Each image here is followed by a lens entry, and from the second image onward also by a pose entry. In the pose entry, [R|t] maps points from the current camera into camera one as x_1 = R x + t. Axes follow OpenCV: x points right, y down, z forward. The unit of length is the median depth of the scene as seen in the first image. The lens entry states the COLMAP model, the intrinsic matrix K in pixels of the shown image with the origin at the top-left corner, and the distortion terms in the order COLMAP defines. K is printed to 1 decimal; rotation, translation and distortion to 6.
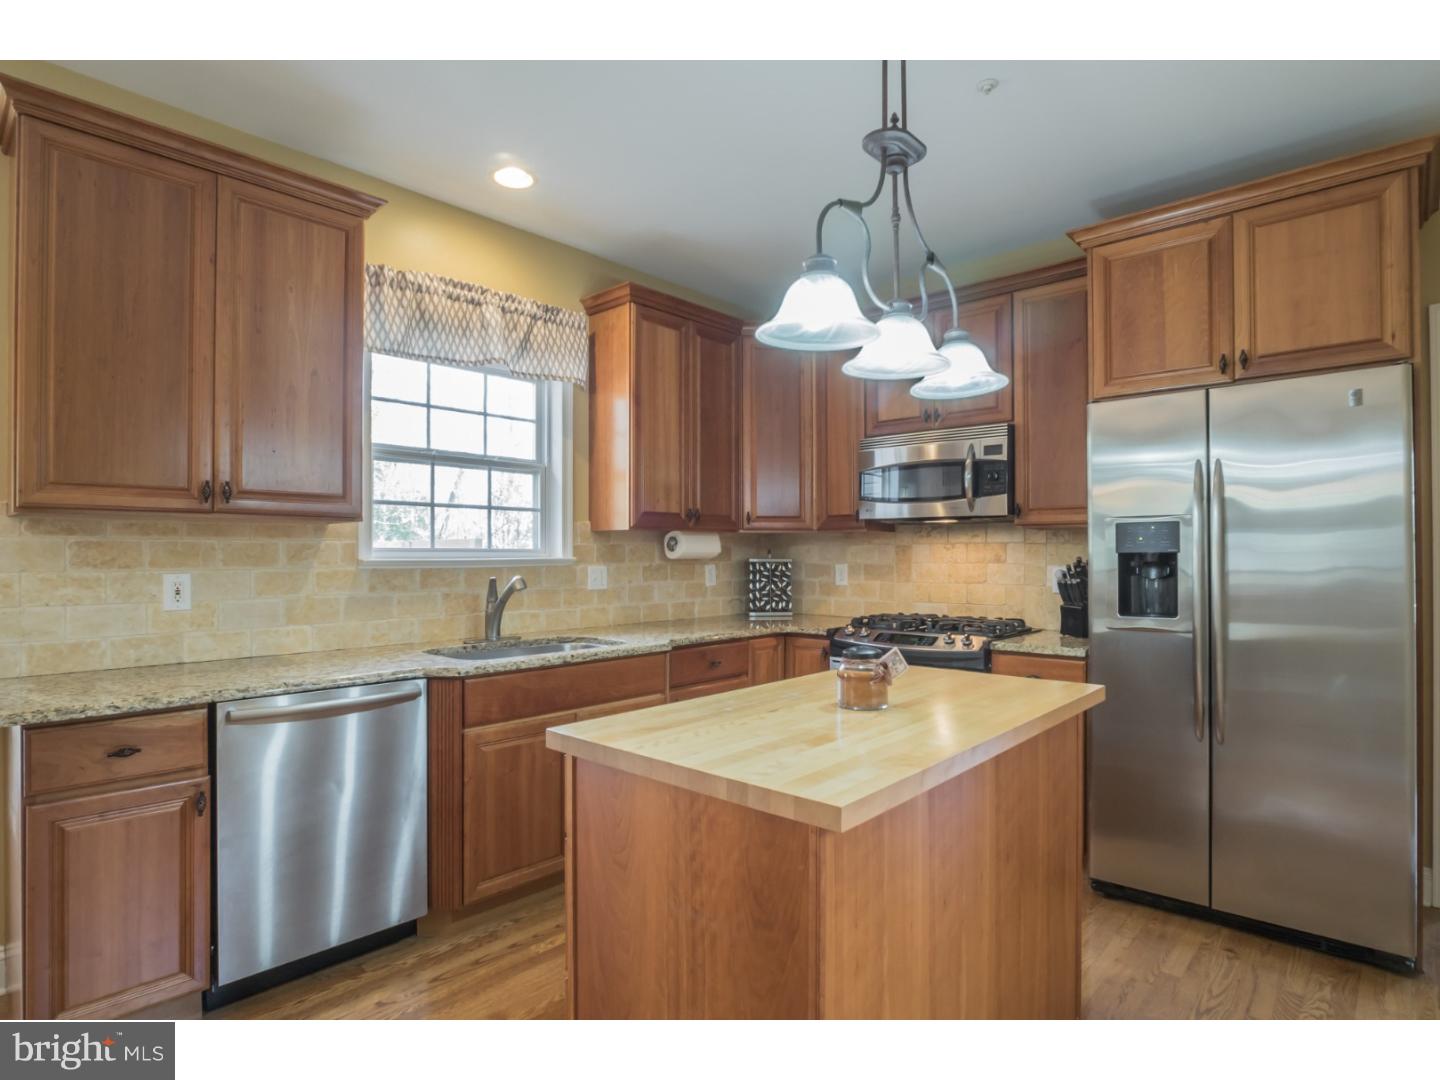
lens RADIAL K [[783.1, 0, 723.5], [0, 783.1, 543.7], [0, 0, 1]] dist [-0.005599, -0.000417]
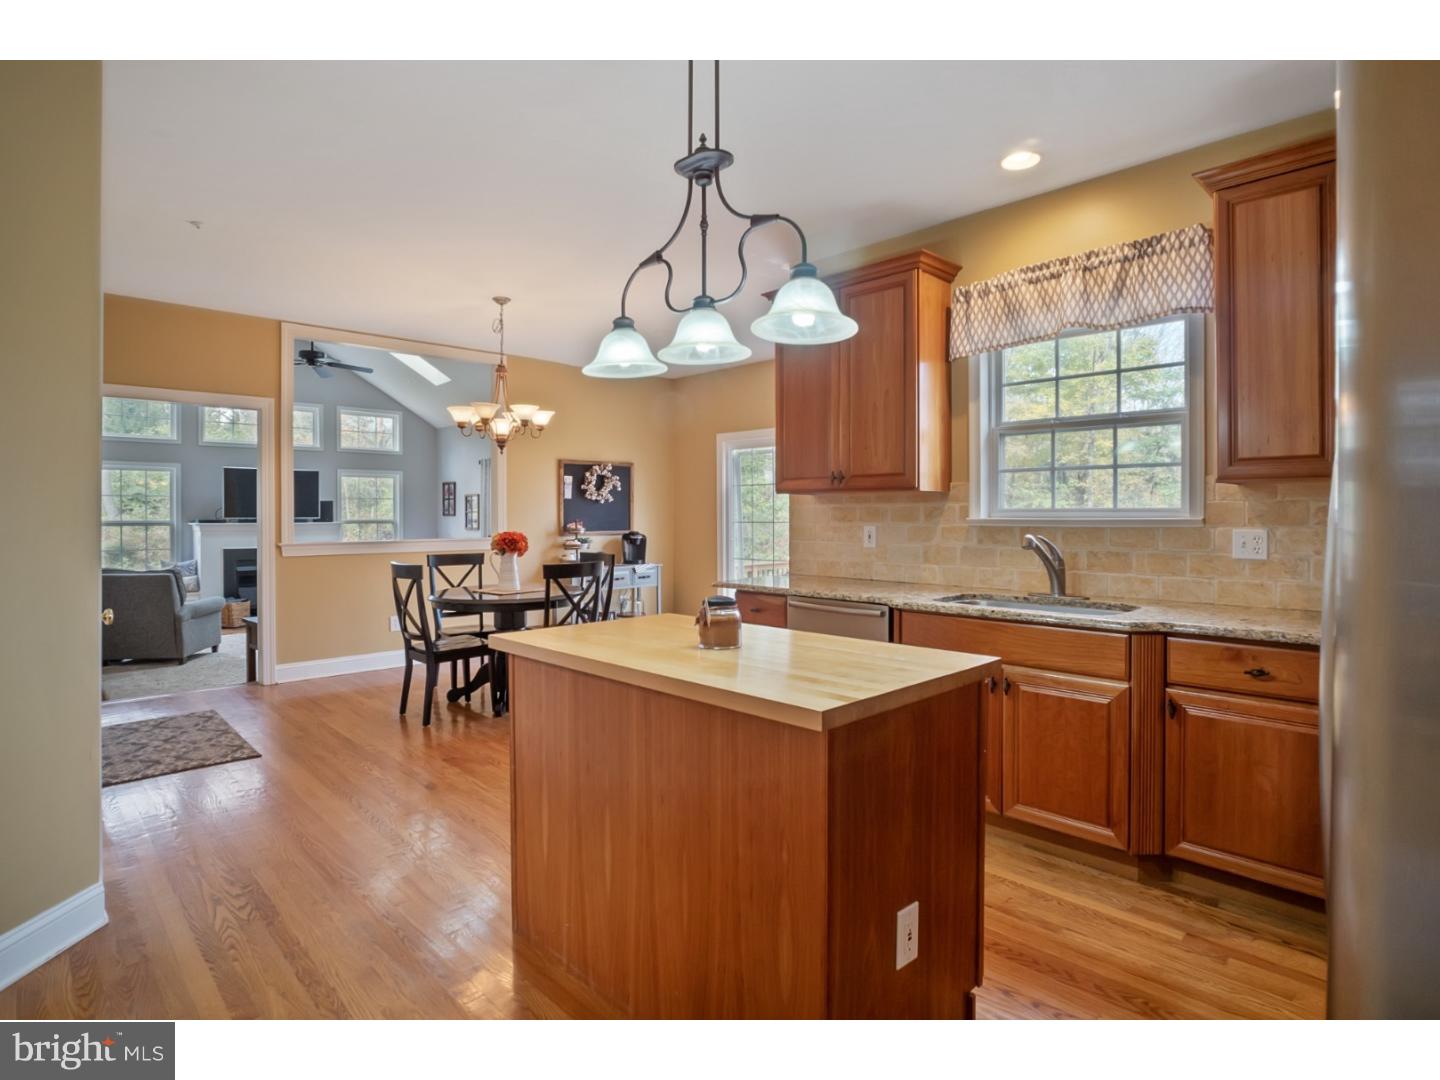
lens RADIAL K [[783.1, 0, 708.3], [0, 783.1, 509.7], [0, 0, 1]] dist [-0.005599, -0.000417]
pose [[-0.070480, -0.001944, -0.997511, 0.813012], [0.016067, 0.999866, -0.003084, 0.003155], [0.997384, -0.016245, -0.070439, 0.636314]]
